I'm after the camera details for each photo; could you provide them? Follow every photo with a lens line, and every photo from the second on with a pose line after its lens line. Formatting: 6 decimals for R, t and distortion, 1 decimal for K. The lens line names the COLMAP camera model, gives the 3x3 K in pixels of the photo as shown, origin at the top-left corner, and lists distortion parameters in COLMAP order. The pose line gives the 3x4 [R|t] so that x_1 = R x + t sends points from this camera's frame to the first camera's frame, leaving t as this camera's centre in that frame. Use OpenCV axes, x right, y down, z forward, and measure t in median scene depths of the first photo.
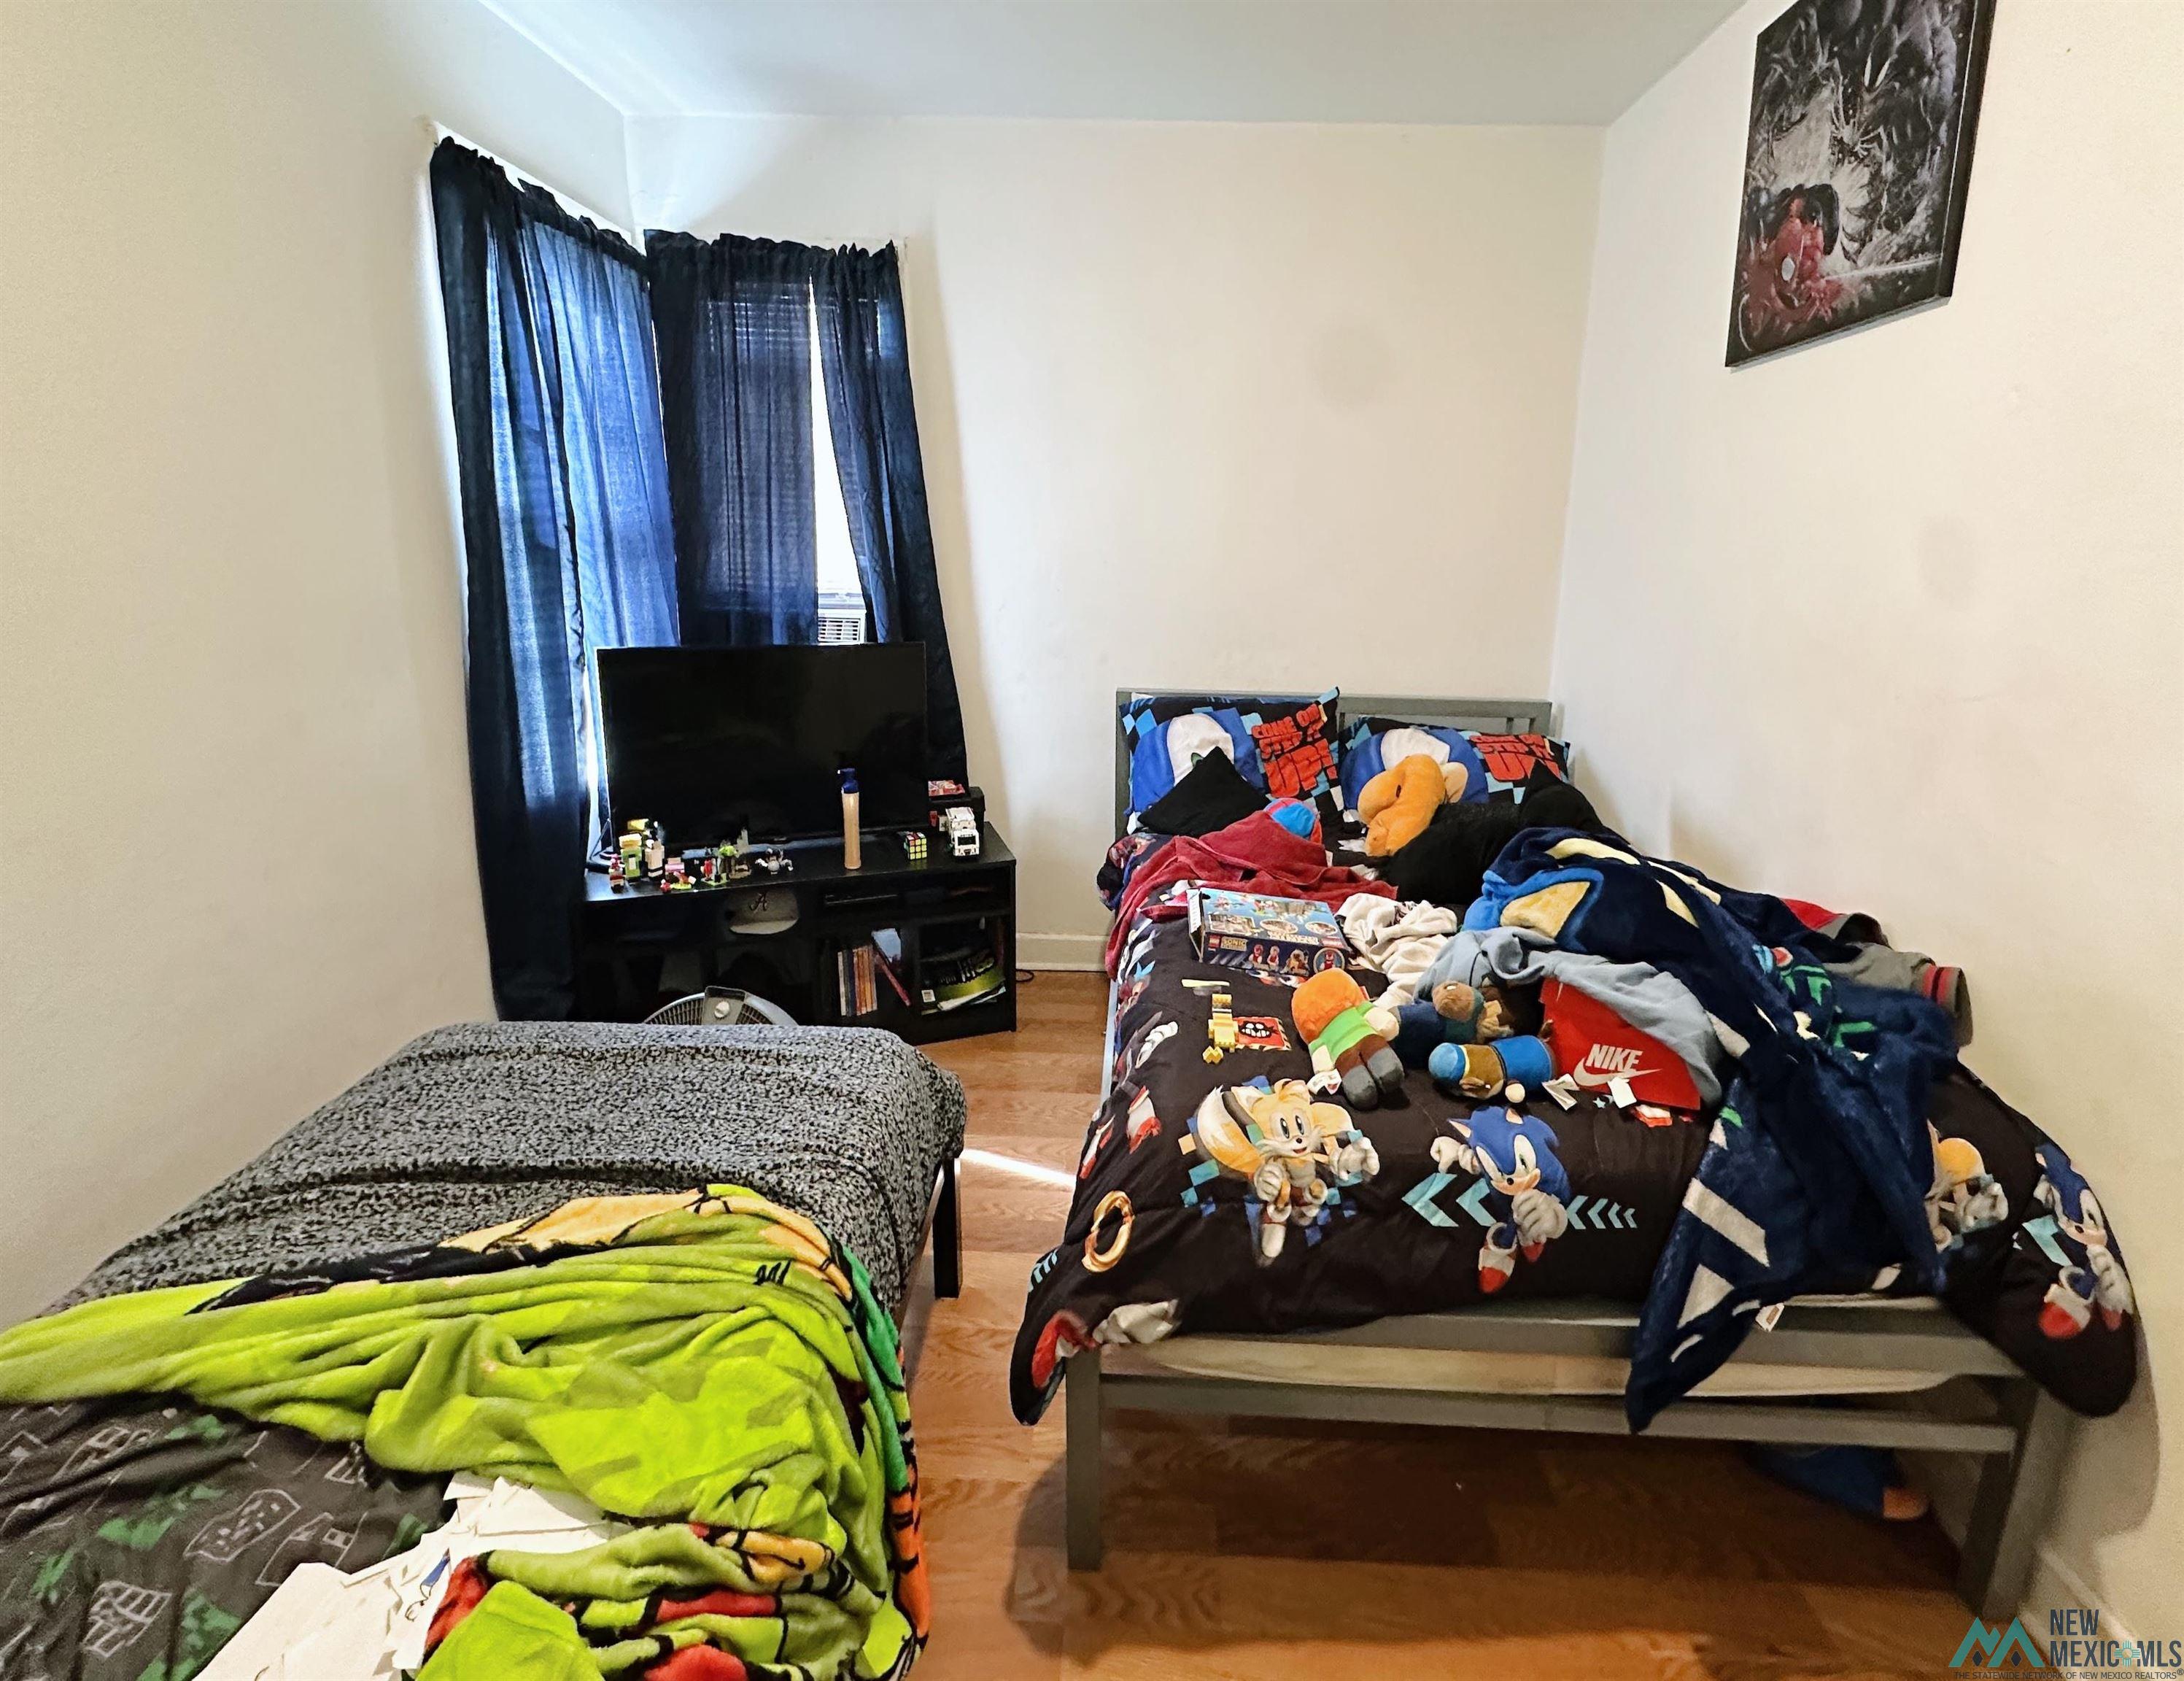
lens RADIAL K [[916.1, 0, 1092.2], [0, 916.1, 779.5], [0, 0, 1]] dist [-0.002236, 0.000474]
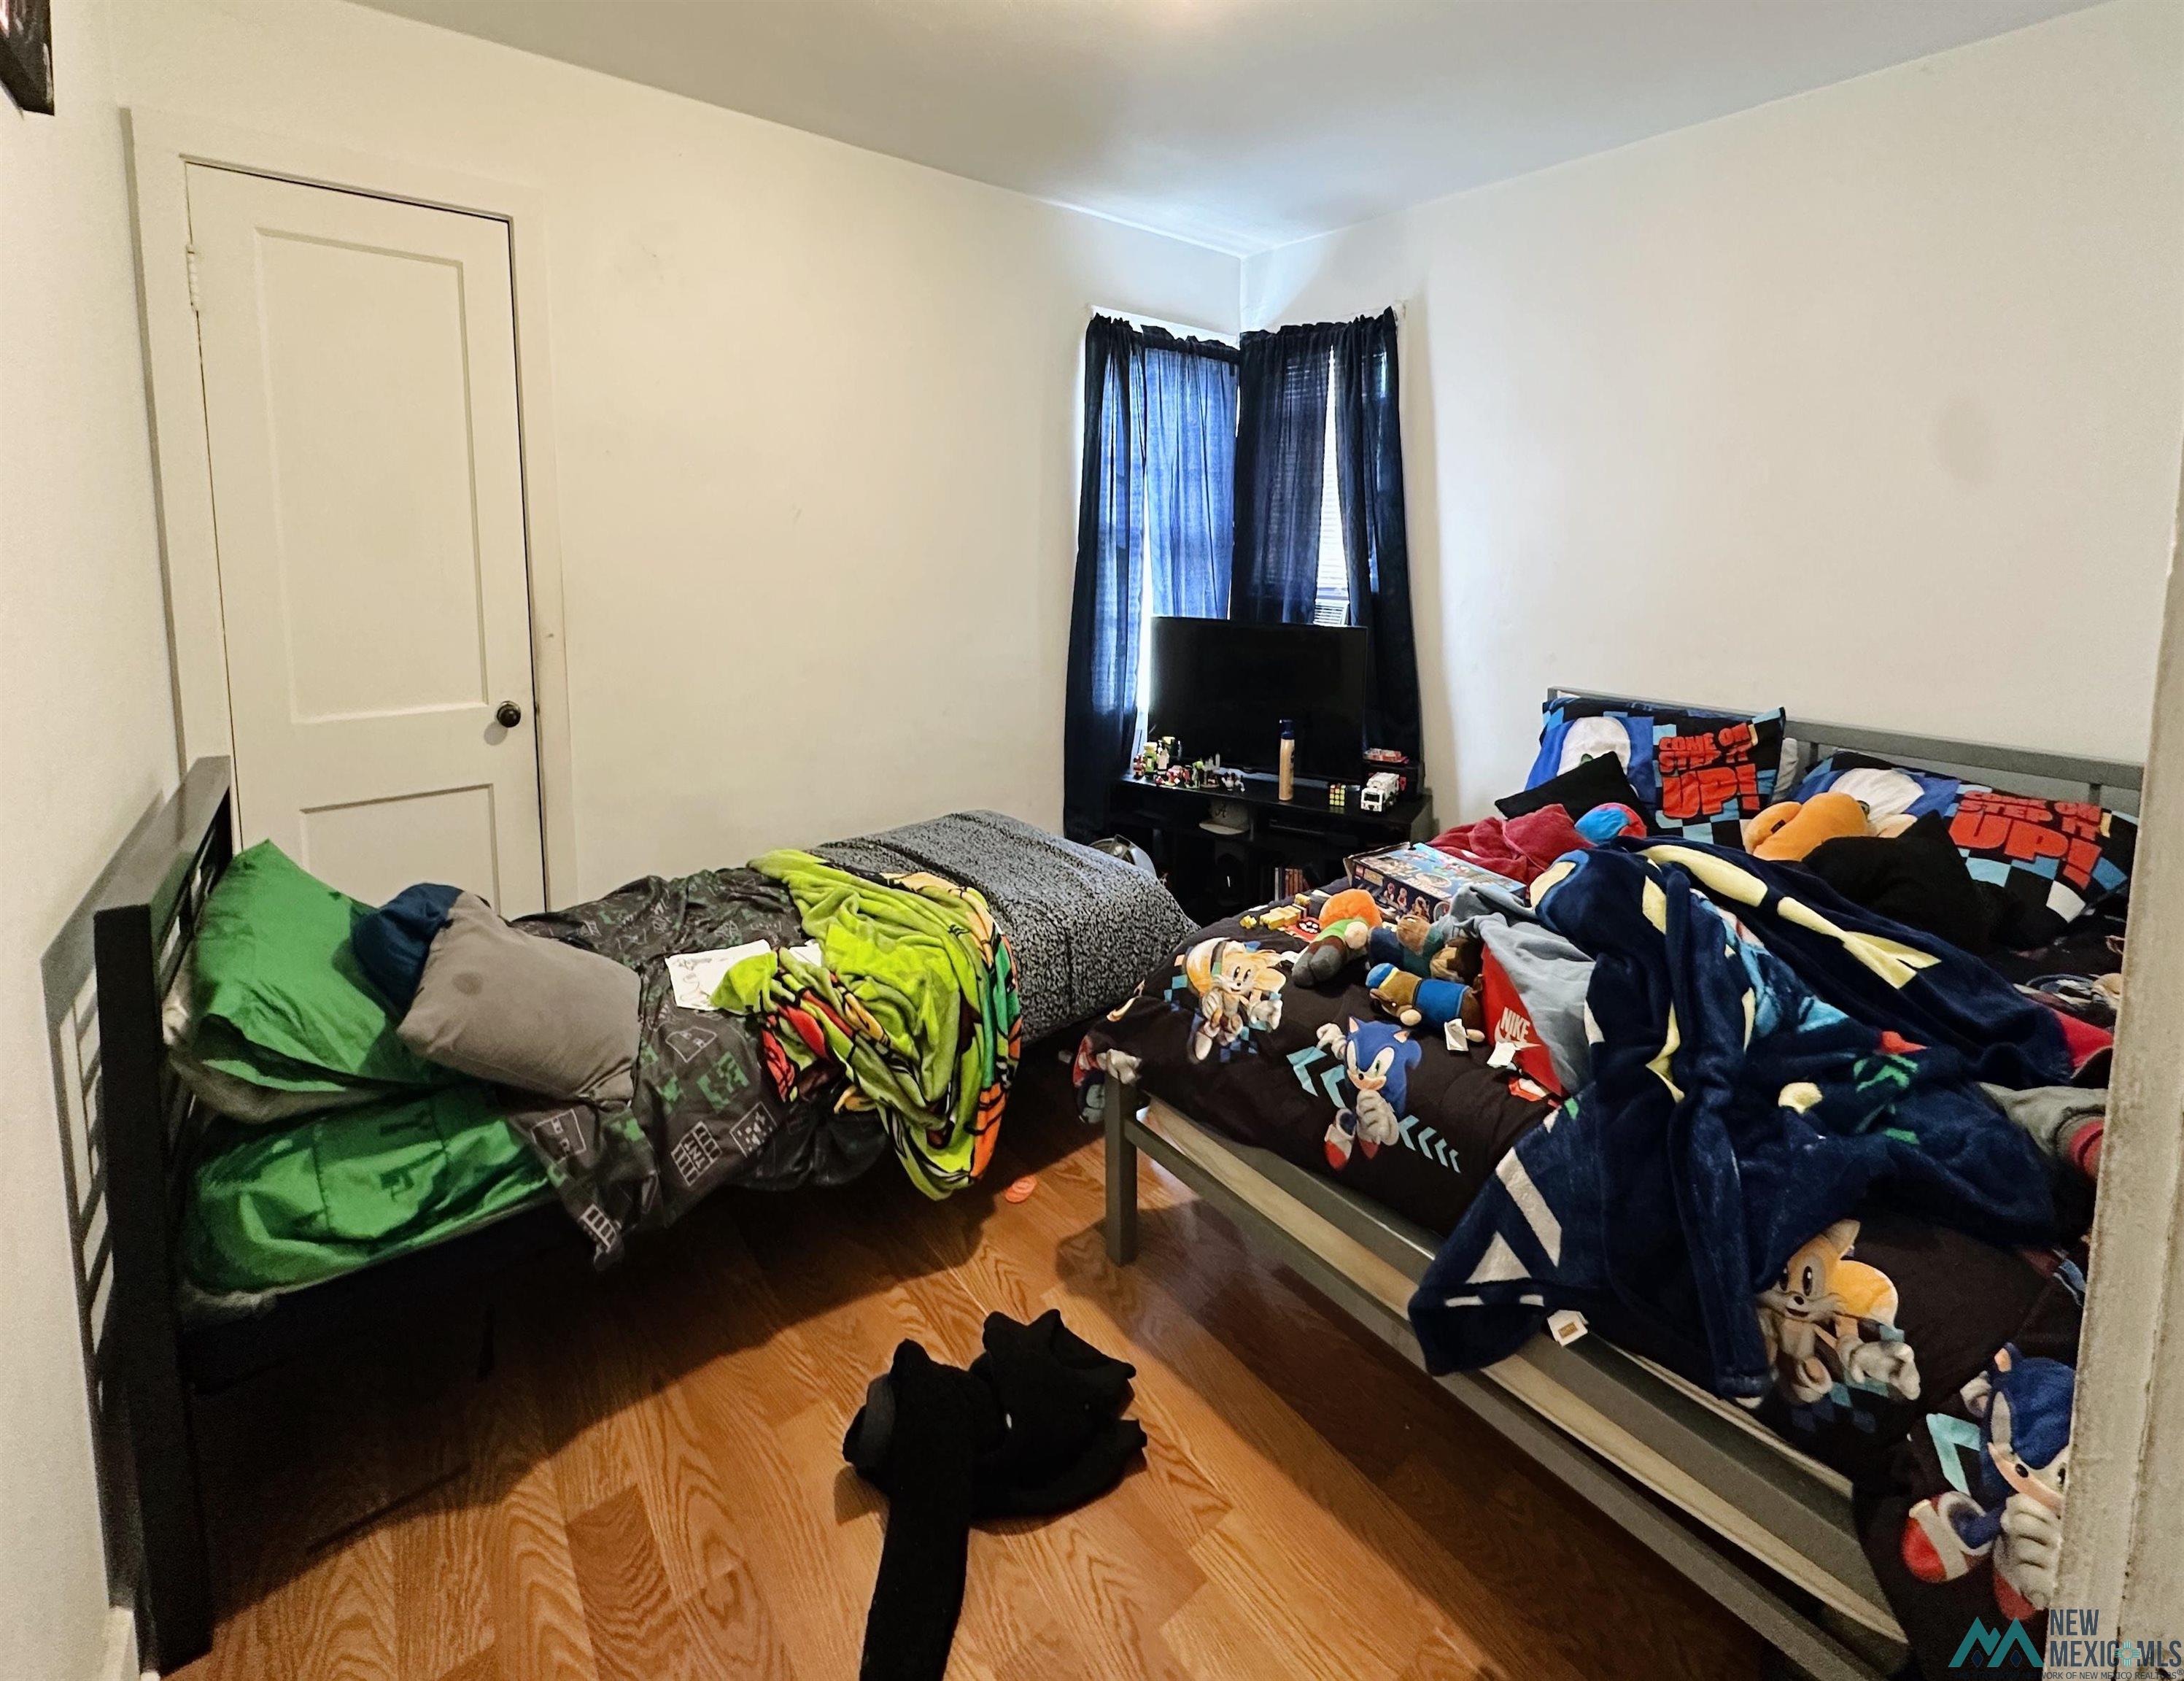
lens RADIAL K [[929.3, 0, 1166.7], [0, 929.3, 734.8], [0, 0, 1]] dist [0.000650, 0.000109]
pose [[0.680640, 0.137719, -0.719557, 1.047674], [-0.190082, 0.981735, 0.008097, 0.056872], [0.707529, 0.131264, 0.694386, -0.030275]]
